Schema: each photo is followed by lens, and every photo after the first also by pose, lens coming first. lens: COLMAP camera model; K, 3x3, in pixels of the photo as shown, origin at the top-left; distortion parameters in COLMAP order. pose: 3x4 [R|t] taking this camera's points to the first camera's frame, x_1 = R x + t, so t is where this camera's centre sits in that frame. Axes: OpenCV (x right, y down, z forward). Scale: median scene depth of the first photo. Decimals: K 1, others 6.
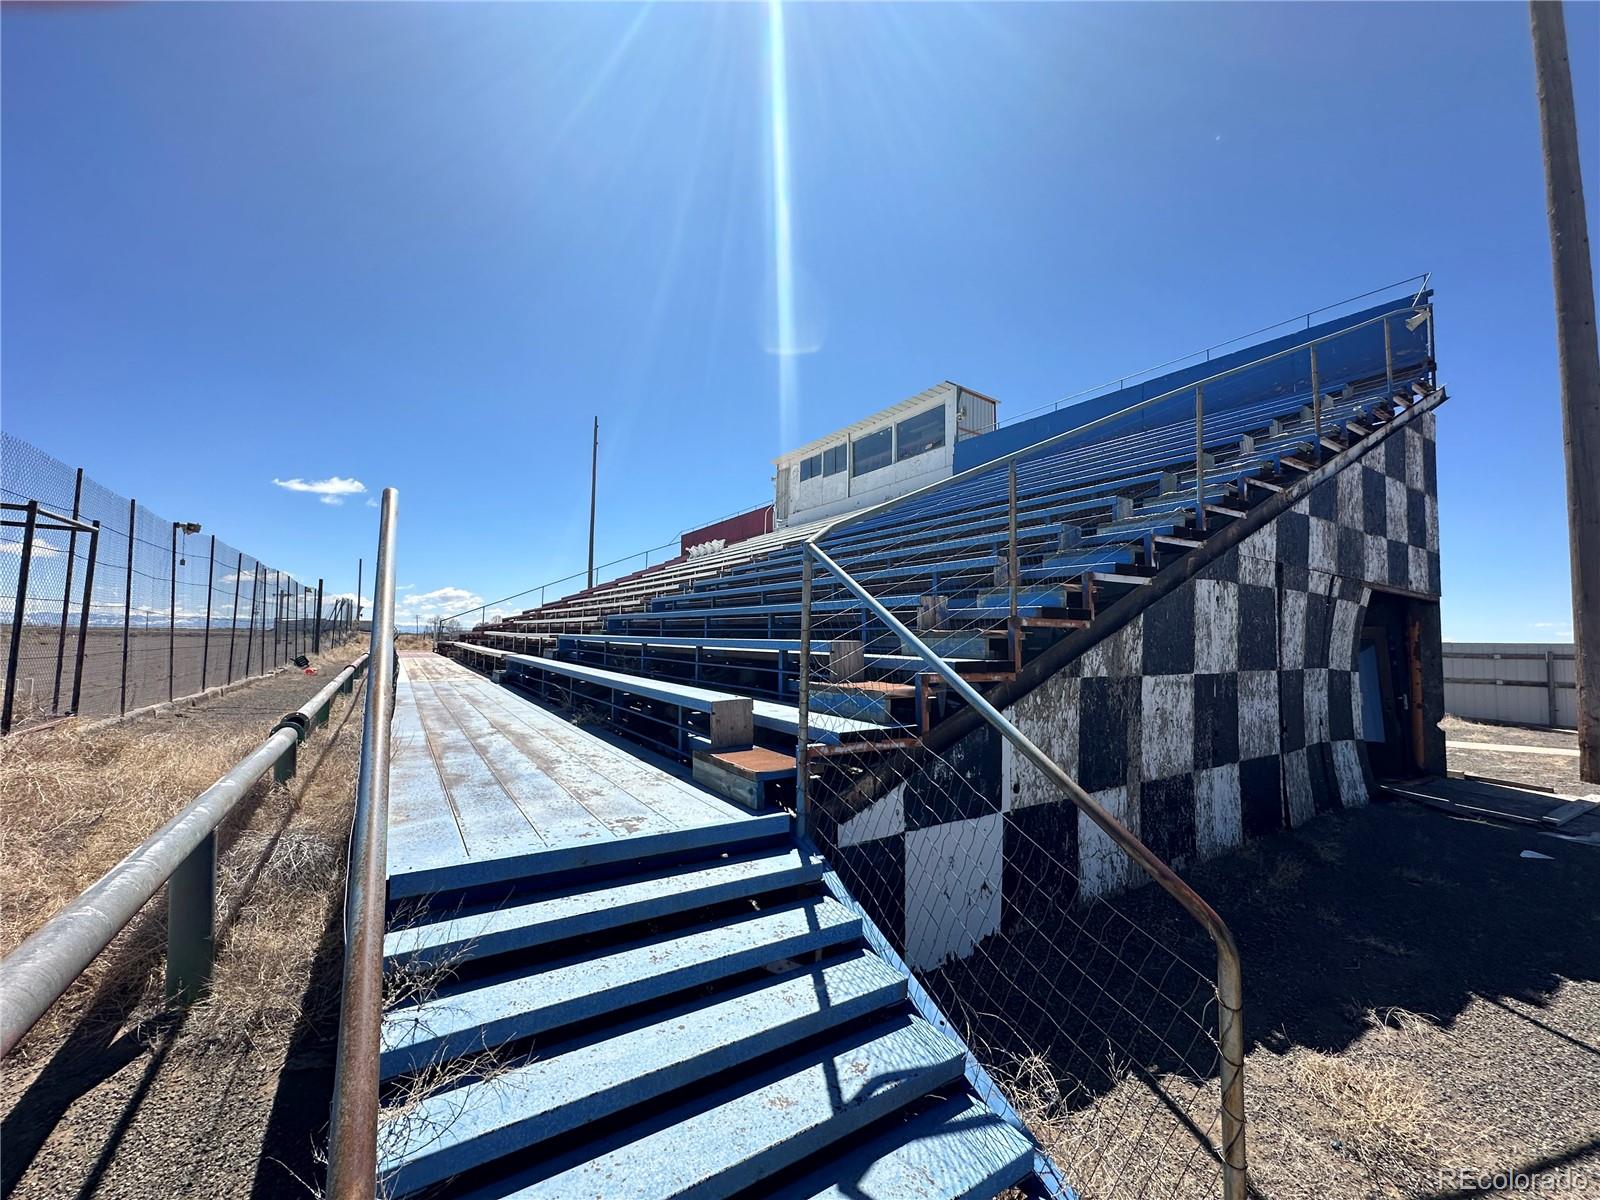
lens RADIAL K [[639.5, 0, 801.6], [0, 639.5, 595.7], [0, 0, 1]] dist [0.000874, 0.000014]
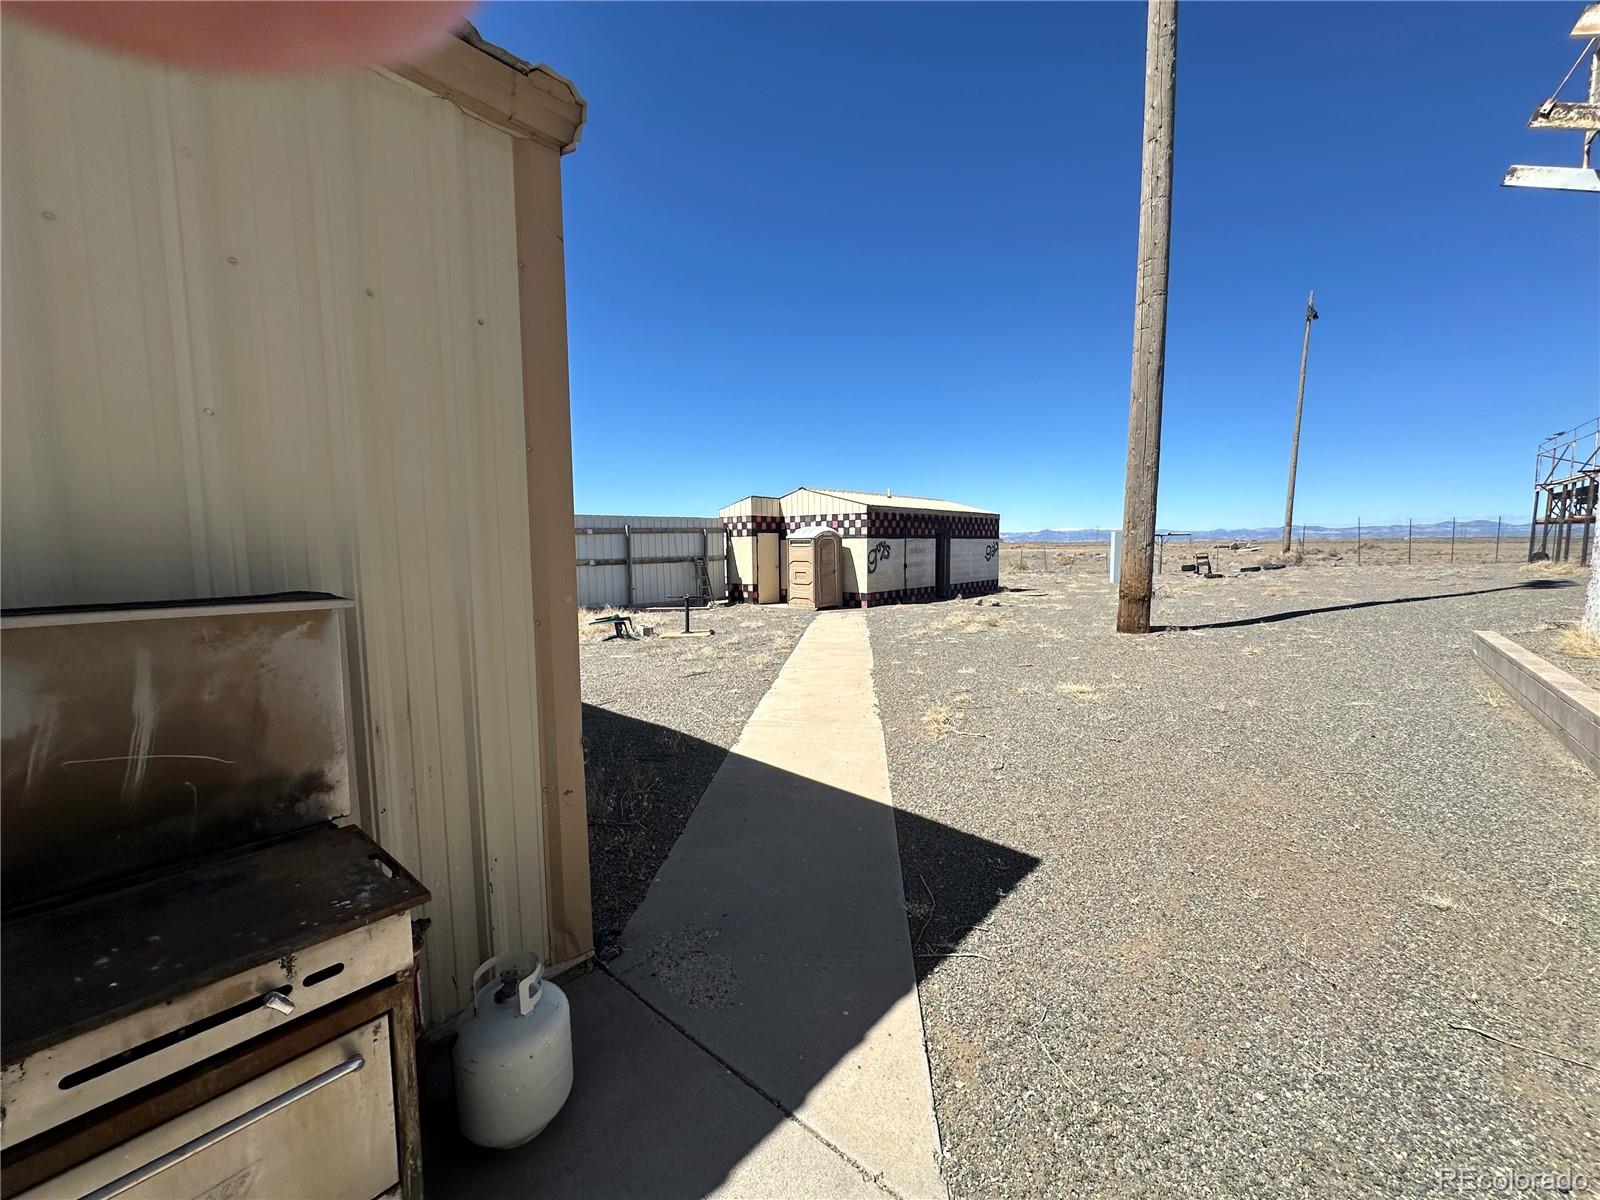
lens RADIAL K [[639.5, 0, 803.7], [0, 639.5, 613.2], [0, 0, 1]] dist [0.000874, 0.000014]
pose [[-0.290368, -0.119053, 0.949480, 0.218005], [-0.060002, 0.992543, 0.106103, 0.099572], [-0.955032, -0.026162, -0.295346, 1.019677]]
